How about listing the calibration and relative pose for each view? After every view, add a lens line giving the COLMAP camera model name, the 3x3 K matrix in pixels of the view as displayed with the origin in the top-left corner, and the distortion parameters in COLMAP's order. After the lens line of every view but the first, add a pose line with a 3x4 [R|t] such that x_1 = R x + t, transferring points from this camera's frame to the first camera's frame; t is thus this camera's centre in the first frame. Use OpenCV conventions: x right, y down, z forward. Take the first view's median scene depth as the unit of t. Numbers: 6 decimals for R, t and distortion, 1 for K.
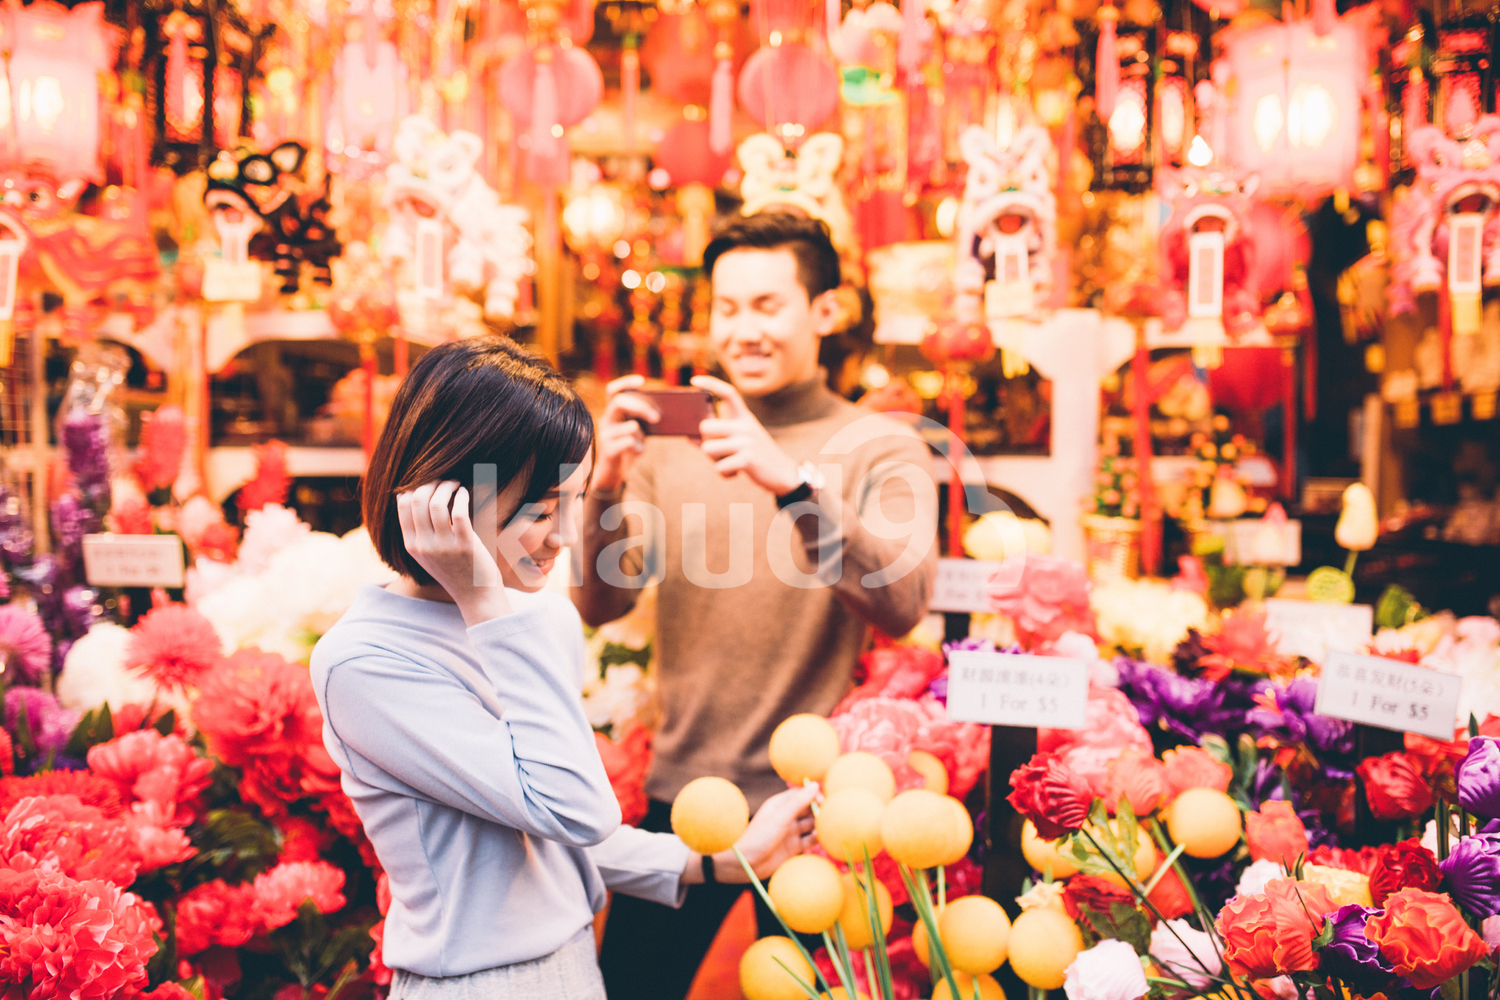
lens RADIAL K [[1402.1, 0, 750.0], [0, 1402.1, 500.0], [0, 0, 1]] dist [-0.076450, 0.083711]
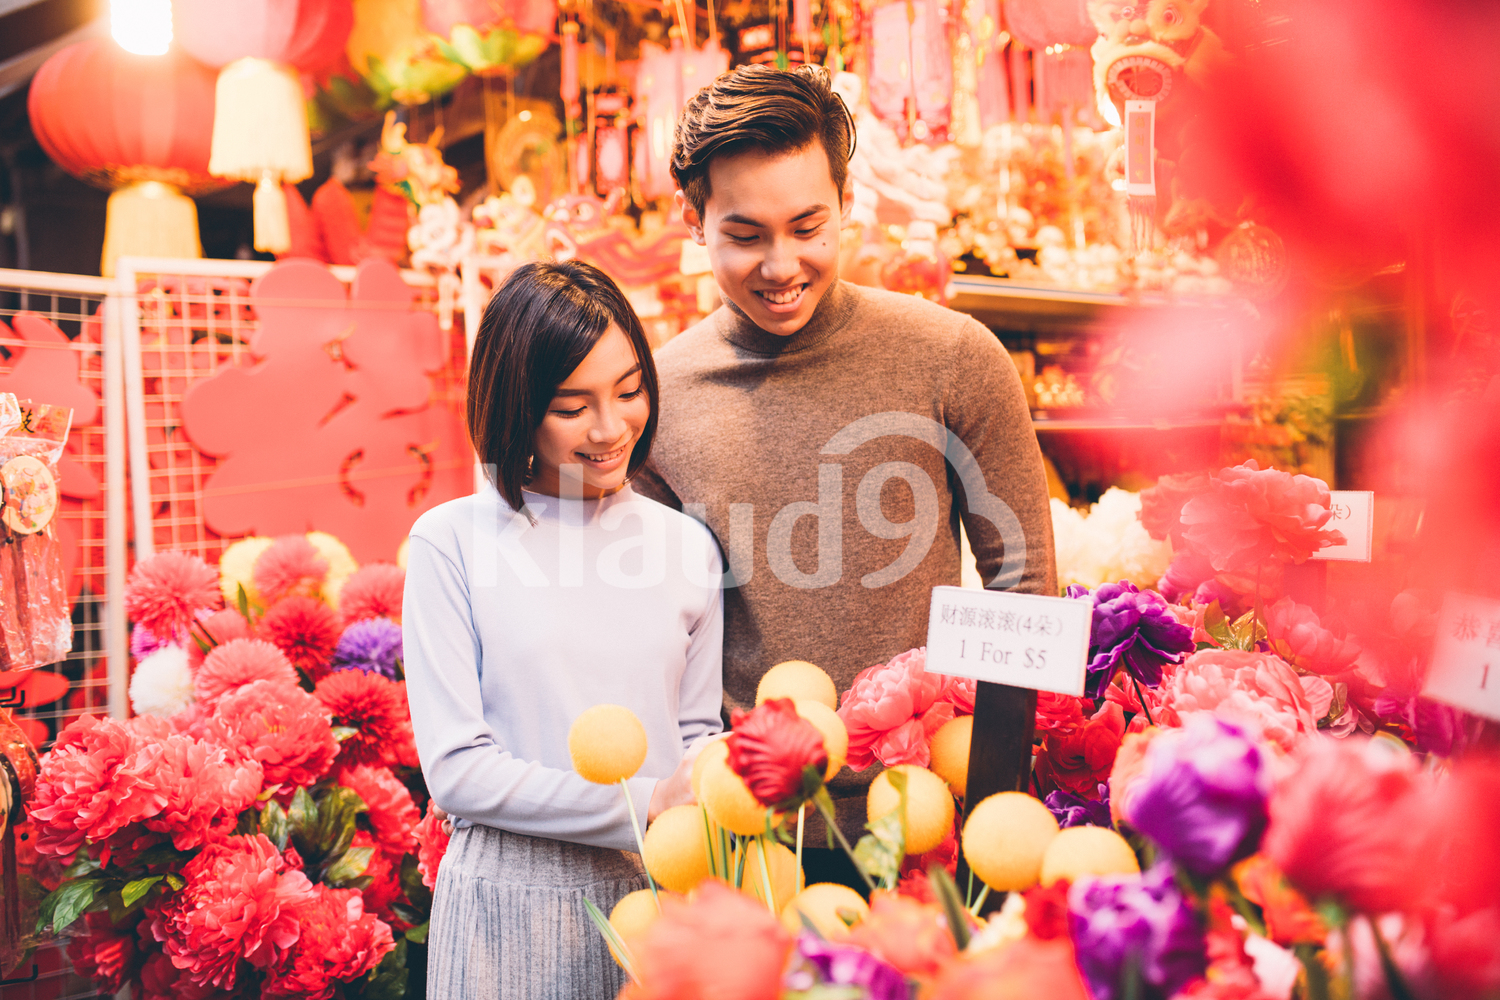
lens RADIAL K [[1397.7, 0, 719.2], [0, 1397.7, 495.6], [0, 0, 1]] dist [-0.058652, 0.006655]
pose [[0.694590, -0.029076, -0.718818, 0.572417], [0.024195, 0.999562, -0.017054, 0.064464], [0.718998, -0.005546, 0.694990, 0.350003]]
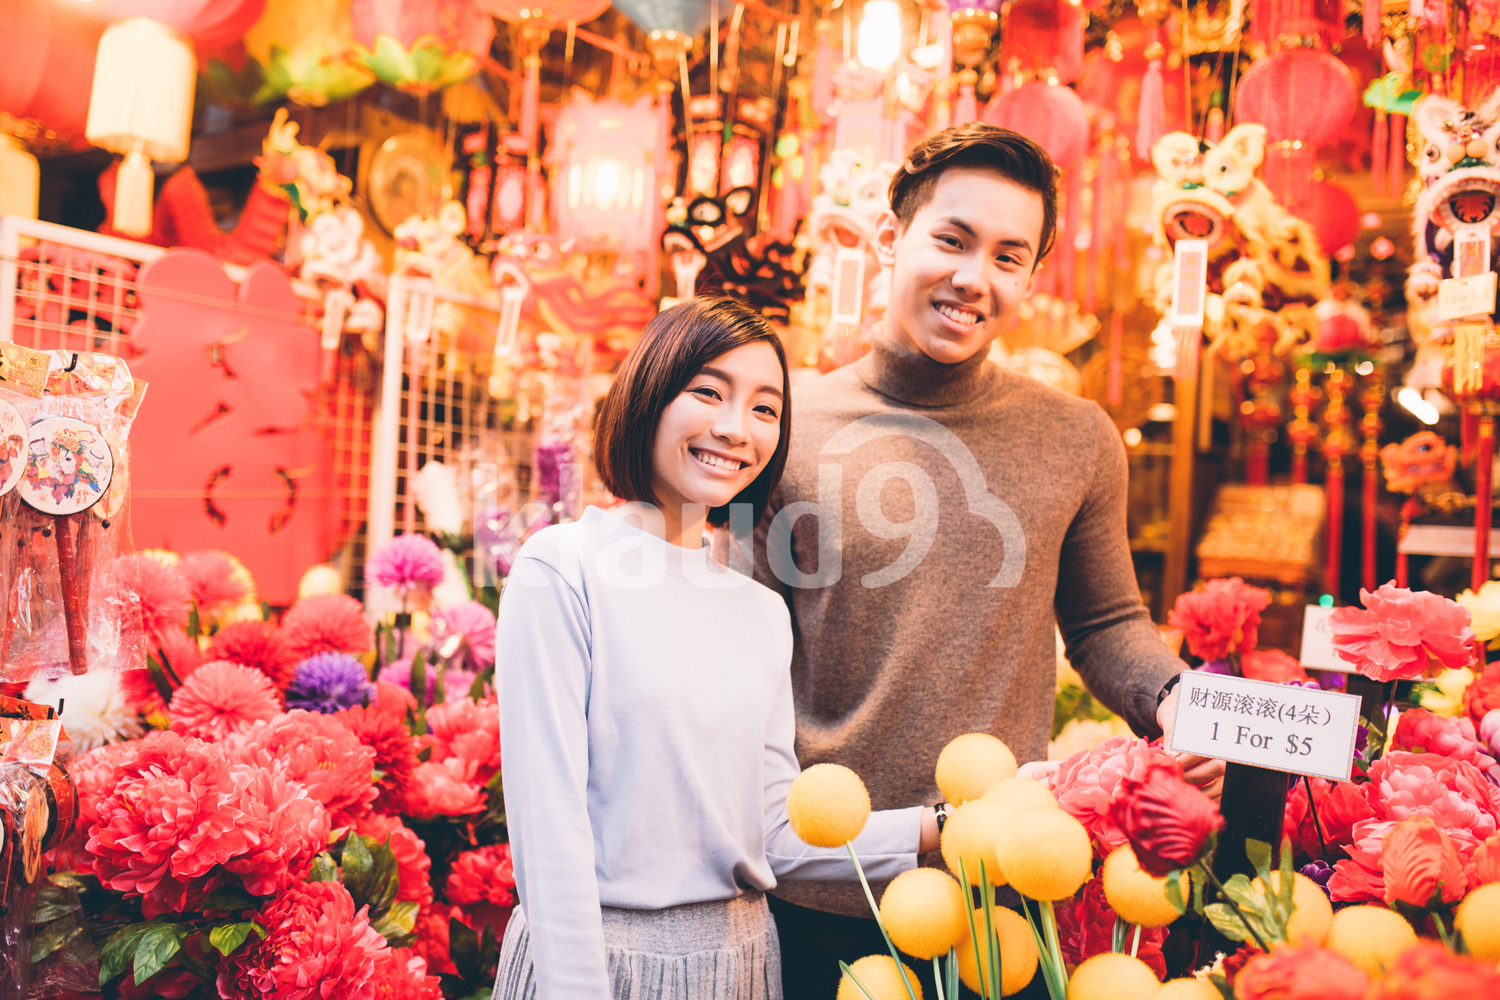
lens RADIAL K [[1427.1, 0, 750.0], [0, 1427.1, 500.0], [0, 0, 1]] dist [-0.081917, 0.011750]
pose [[0.862003, 0.026736, -0.506197, 0.316957], [-0.077355, 0.993850, -0.079236, 0.088639], [0.500966, 0.107459, 0.858770, 0.143704]]
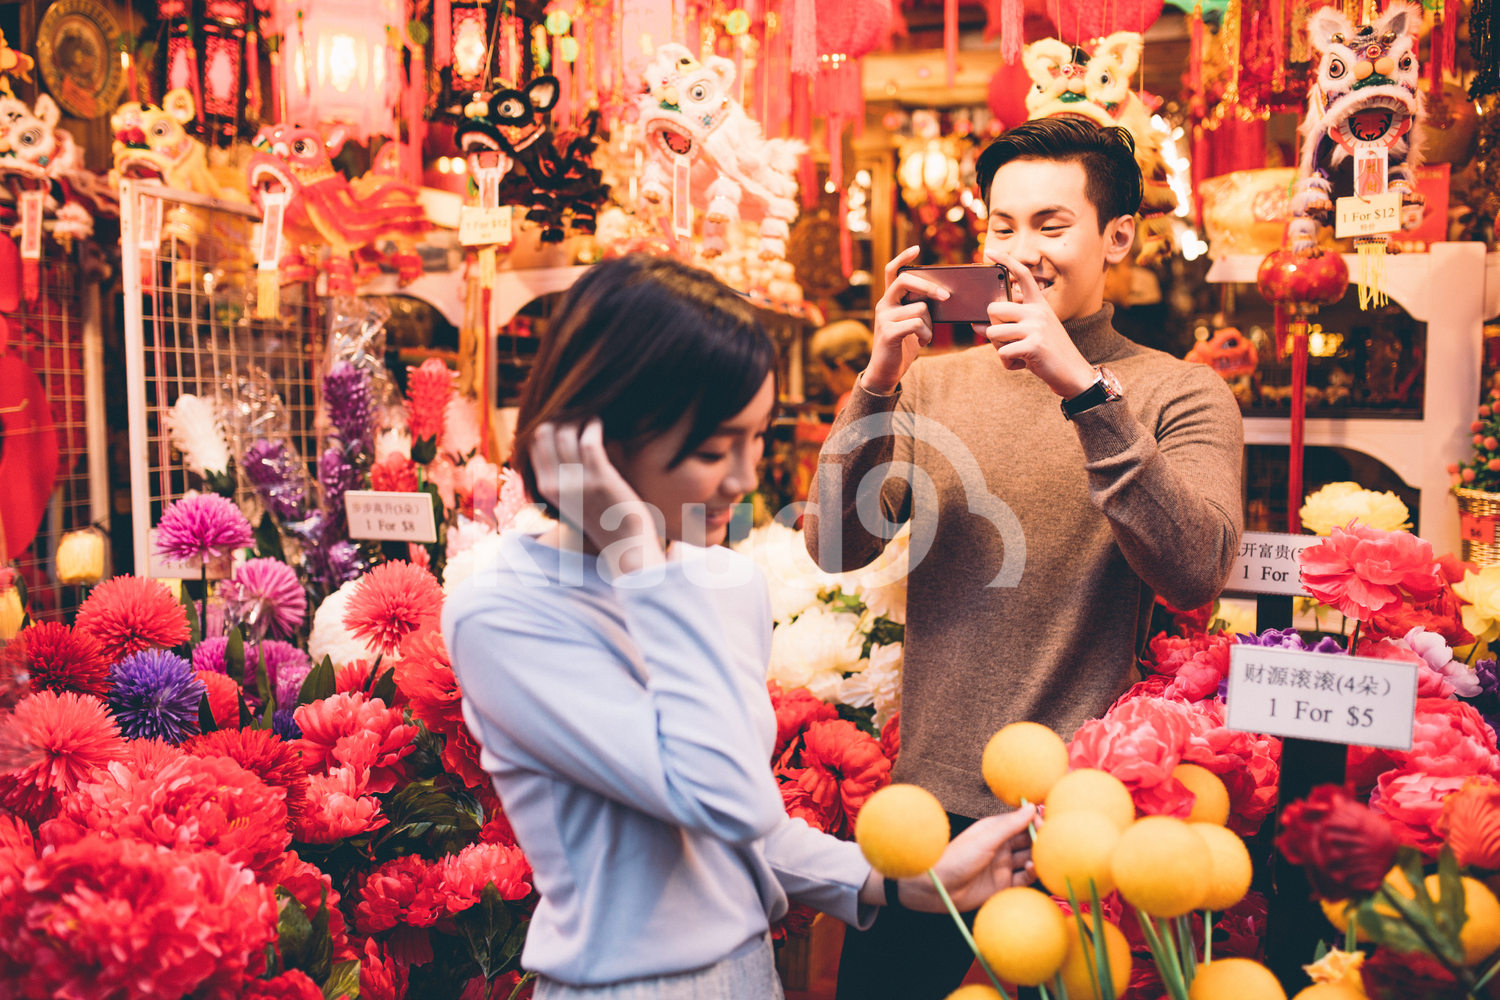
lens RADIAL K [[1401.4, 0, 750.0], [0, 1401.4, 500.0], [0, 0, 1]] dist [-0.015742, -0.034888]
pose [[0.964946, 0.016850, -0.261908, 0.081165], [-0.012234, 0.999740, 0.019248, 0.014165], [0.262165, -0.015369, 0.964901, 0.153619]]
